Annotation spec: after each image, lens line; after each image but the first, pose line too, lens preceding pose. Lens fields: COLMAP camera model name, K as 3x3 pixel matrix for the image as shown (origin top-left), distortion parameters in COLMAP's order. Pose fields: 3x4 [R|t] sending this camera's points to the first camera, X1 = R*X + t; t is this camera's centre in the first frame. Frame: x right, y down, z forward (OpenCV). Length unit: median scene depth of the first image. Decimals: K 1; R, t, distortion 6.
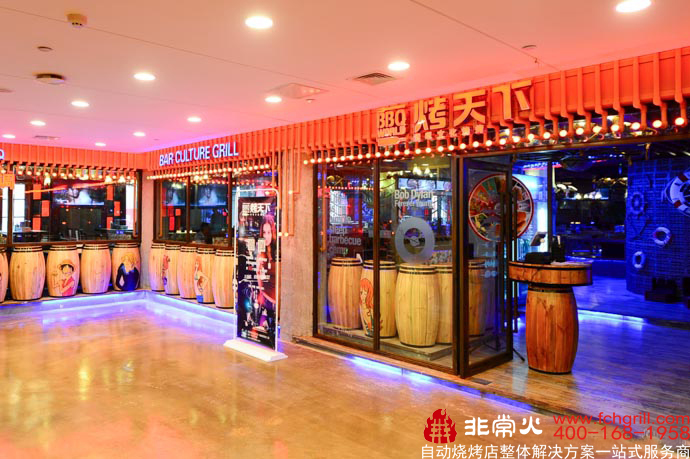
lens RADIAL K [[516.6, 0, 344.4], [0, 516.6, 223.6], [0, 0, 1]] dist [0.000732, -0.000552]
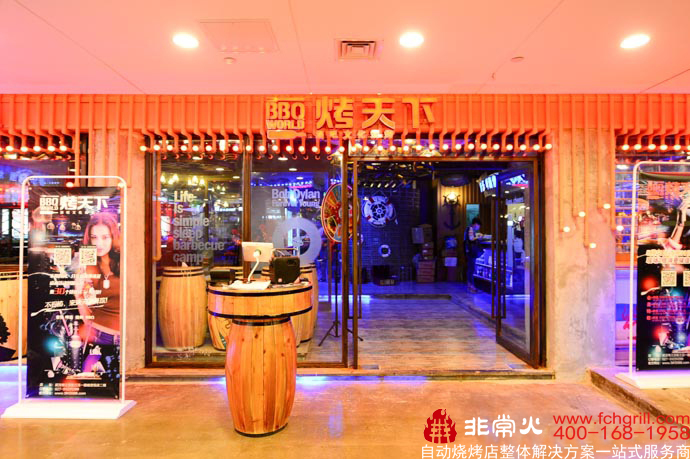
lens RADIAL K [[379.3, 0, 345.7], [0, 379.3, 236.5], [0, 0, 1]] dist [0.002155, 0.000826]
pose [[0.700679, -0.015345, 0.713312, -0.283121], [0.021632, 0.999766, 0.000259, 0.022735], [-0.713149, 0.015249, 0.700847, 0.389146]]
